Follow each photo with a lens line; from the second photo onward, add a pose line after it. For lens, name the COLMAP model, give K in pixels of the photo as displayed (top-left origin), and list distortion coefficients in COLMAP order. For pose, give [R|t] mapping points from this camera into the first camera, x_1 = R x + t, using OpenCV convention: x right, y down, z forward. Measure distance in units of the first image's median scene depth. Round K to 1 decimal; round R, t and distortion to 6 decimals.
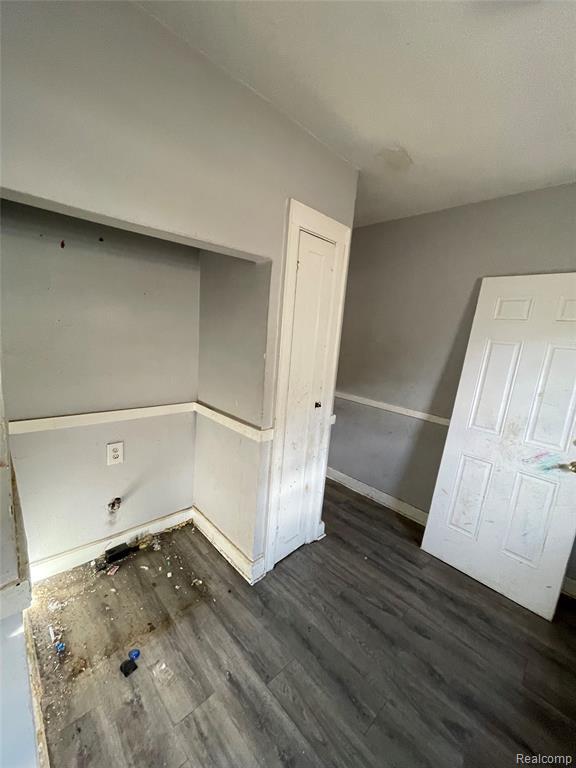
lens RADIAL K [[307.9, 0, 289.2], [0, 307.9, 383.1], [0, 0, 1]] dist [-0.003050, 0.000833]
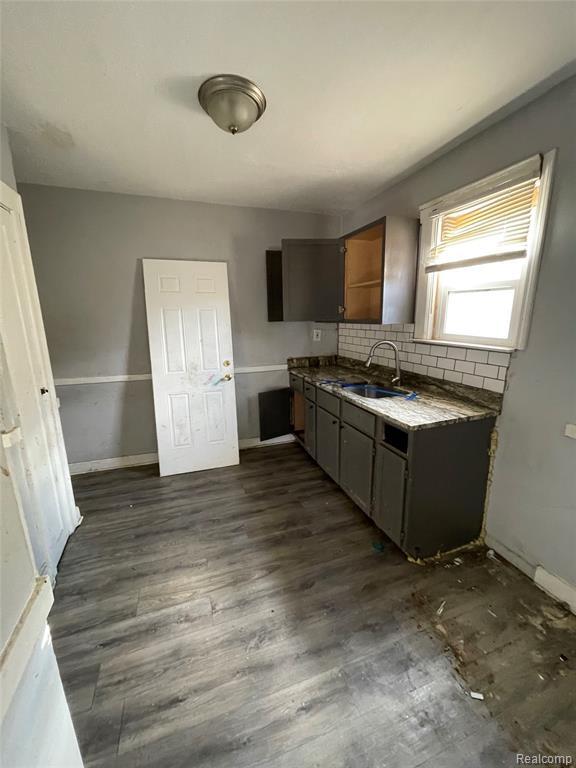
lens RADIAL K [[307.9, 0, 283.1], [0, 307.9, 383.7], [0, 0, 1]] dist [-0.003050, 0.000833]
pose [[0.420041, -0.281071, 0.862881, -0.407847], [0.190861, 0.956923, 0.218795, -0.015957], [-0.887208, 0.072788, 0.455593, -0.070543]]
